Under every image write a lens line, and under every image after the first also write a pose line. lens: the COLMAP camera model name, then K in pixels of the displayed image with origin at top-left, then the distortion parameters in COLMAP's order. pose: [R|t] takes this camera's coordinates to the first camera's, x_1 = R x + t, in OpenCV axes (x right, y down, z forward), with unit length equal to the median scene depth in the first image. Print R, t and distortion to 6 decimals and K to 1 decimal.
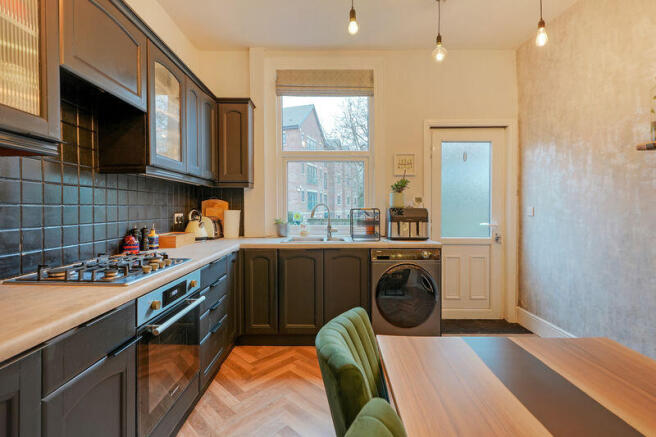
lens RADIAL K [[307.8, 0, 323.6], [0, 307.8, 209.9], [0, 0, 1]] dist [-0.001926, -0.000181]
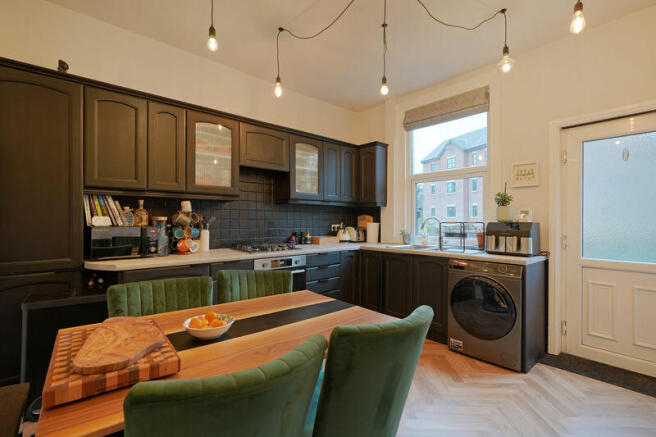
lens RADIAL K [[303.4, 0, 332.0], [0, 303.4, 217.7], [0, 0, 1]] dist [-0.001660, -0.000057]
pose [[0.667622, -0.005198, -0.744482, 0.688936], [-0.008161, 0.999864, -0.014300, -0.000983], [0.744456, 0.015623, 0.667489, -0.050749]]
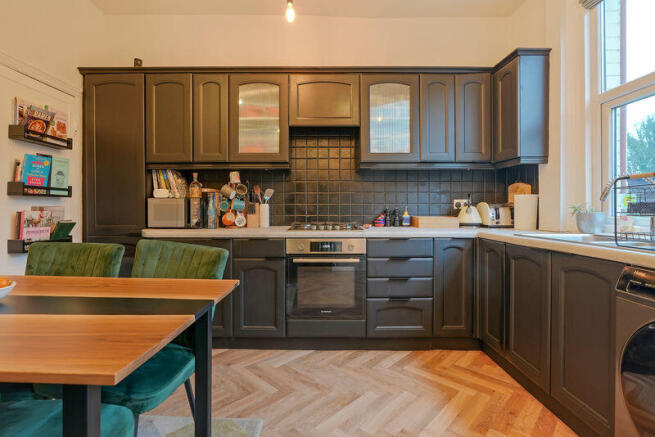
lens RADIAL K [[318.9, 0, 329.7], [0, 318.9, 208.6], [0, 0, 1]] dist [-0.000296, 0.000077]
pose [[0.004665, 0.000036, -0.999989, 0.610004], [-0.006019, 0.999982, 0.000008, 0.046701], [0.999971, 0.006019, 0.004665, 0.569090]]
